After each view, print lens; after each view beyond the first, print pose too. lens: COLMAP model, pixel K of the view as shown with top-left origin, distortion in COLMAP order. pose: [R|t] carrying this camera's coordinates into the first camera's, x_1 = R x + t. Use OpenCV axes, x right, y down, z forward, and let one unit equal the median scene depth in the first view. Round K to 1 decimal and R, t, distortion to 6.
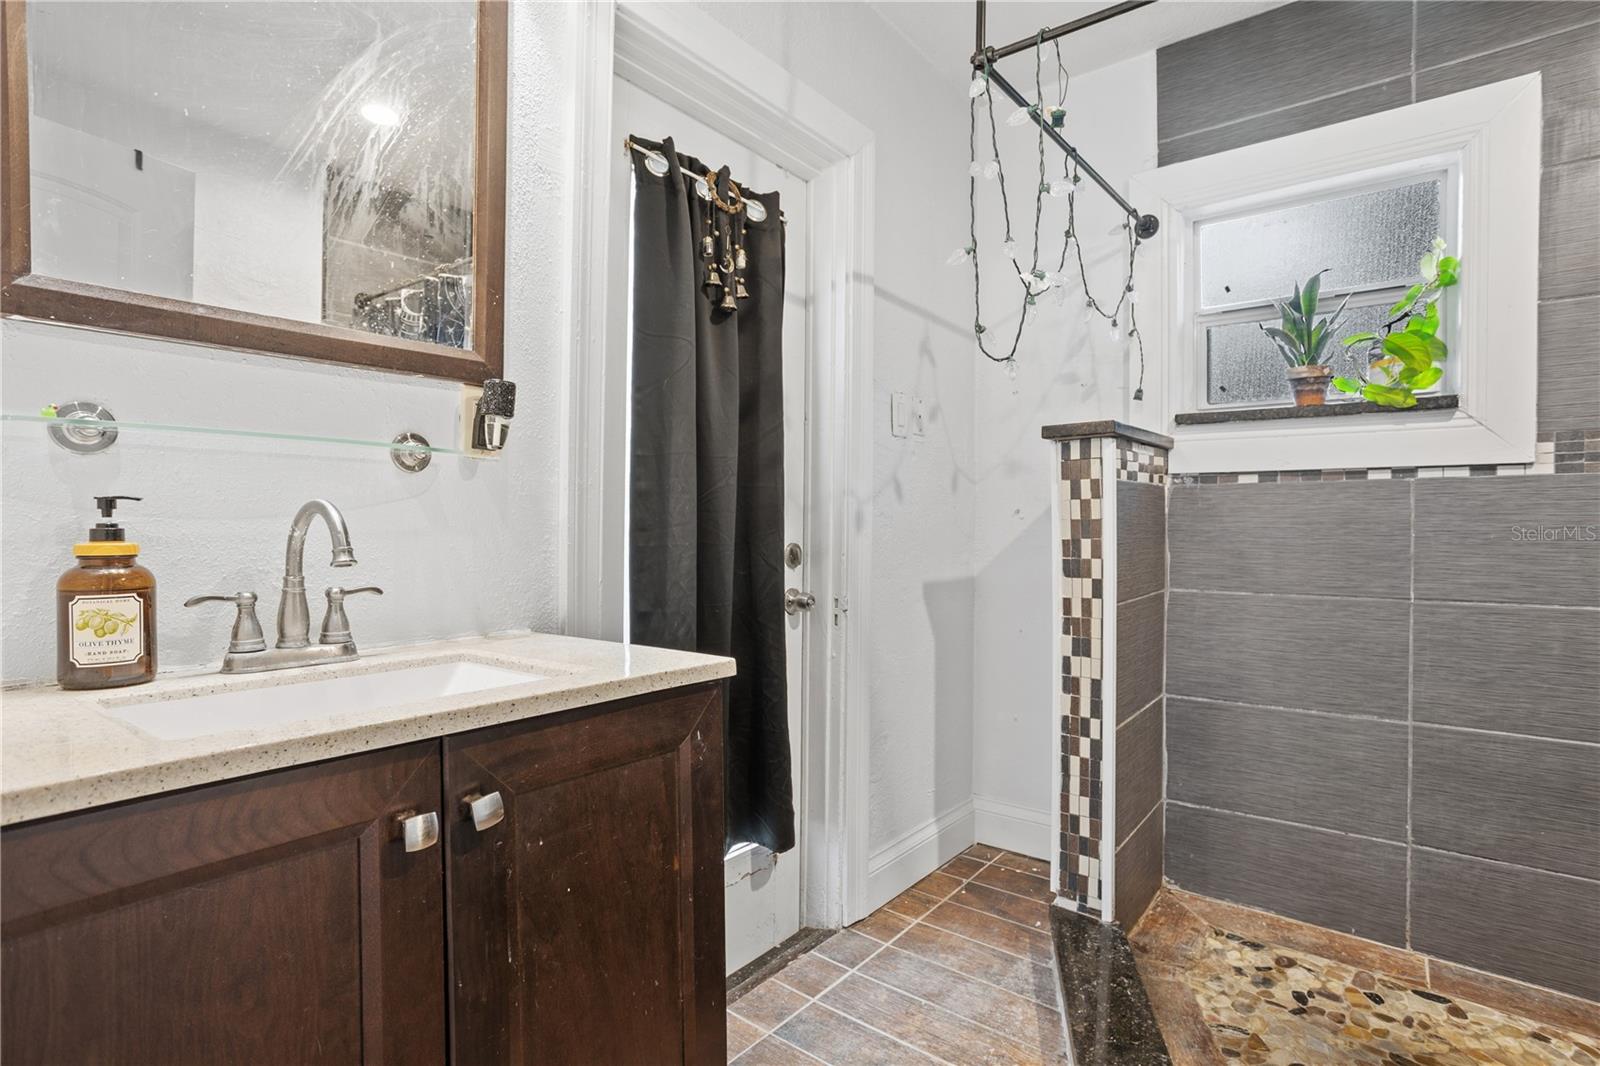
lens RADIAL K [[786.3, 0, 793.0], [0, 786.3, 526.7], [0, 0, 1]] dist [-0.047117, 0.024009]
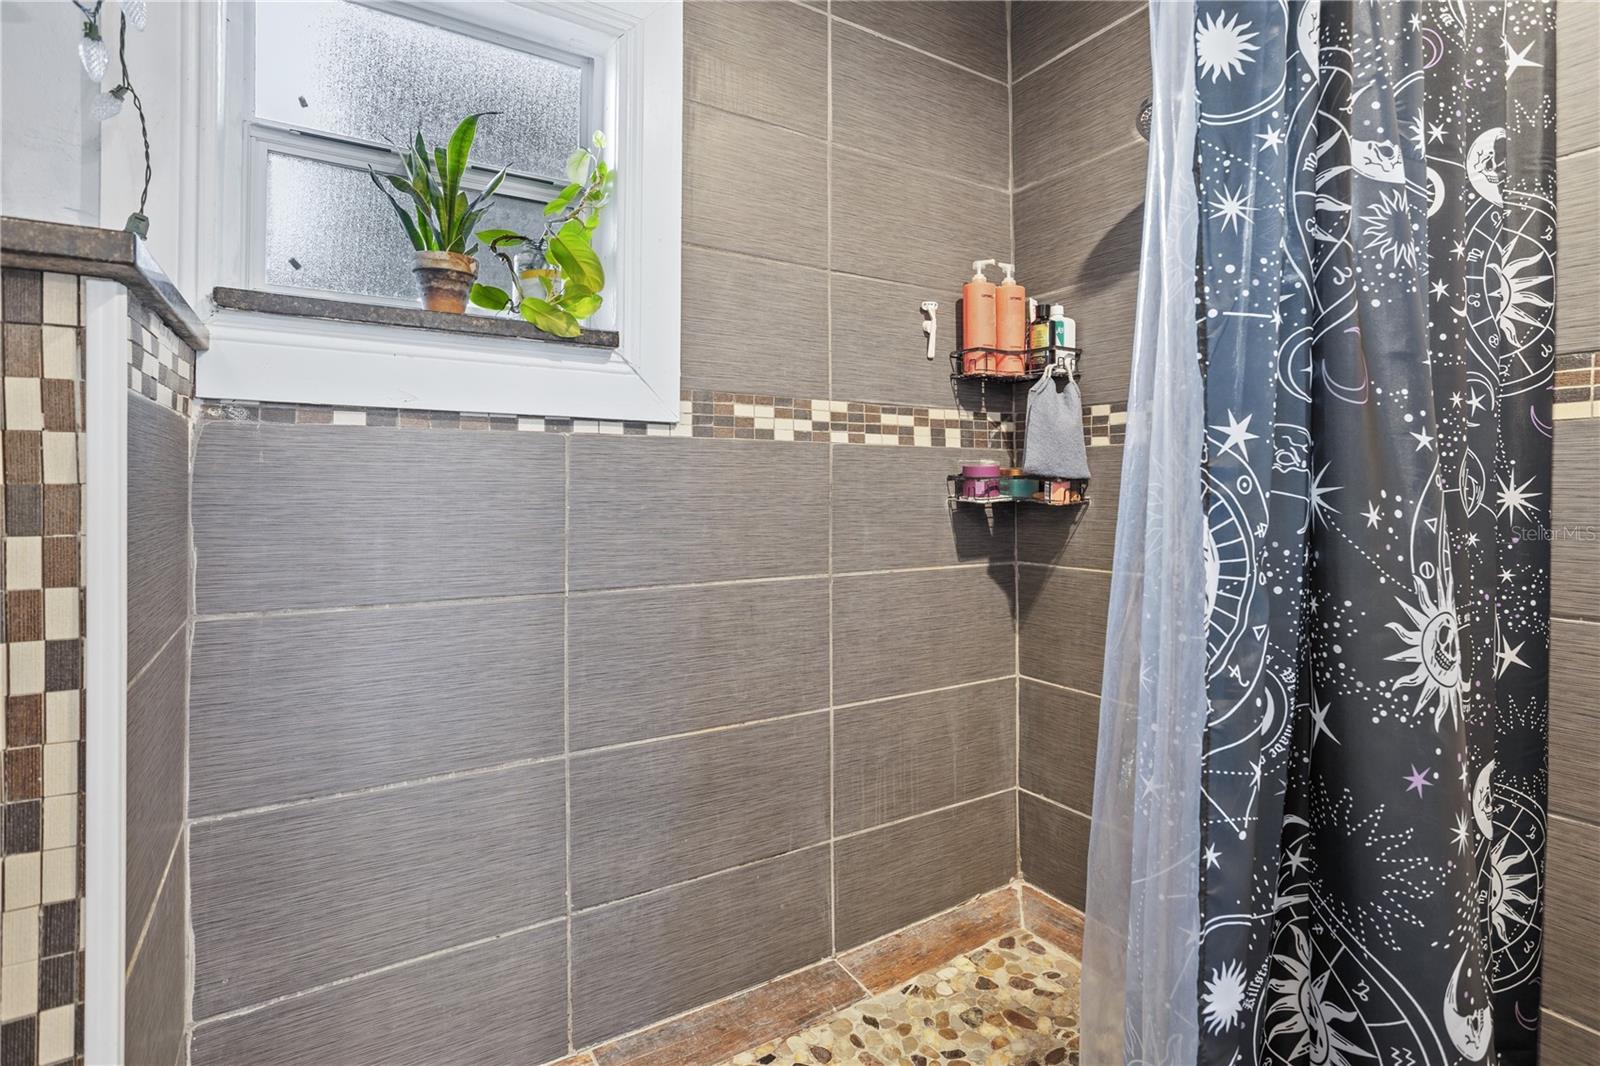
lens RADIAL K [[786.3, 0, 797.5], [0, 786.3, 482.9], [0, 0, 1]] dist [-0.047117, 0.024009]
pose [[0.325760, 0.007104, 0.945426, 0.147454], [0.000445, 0.999971, -0.007667, -0.007564], [-0.945453, 0.002918, 0.325747, 0.531385]]
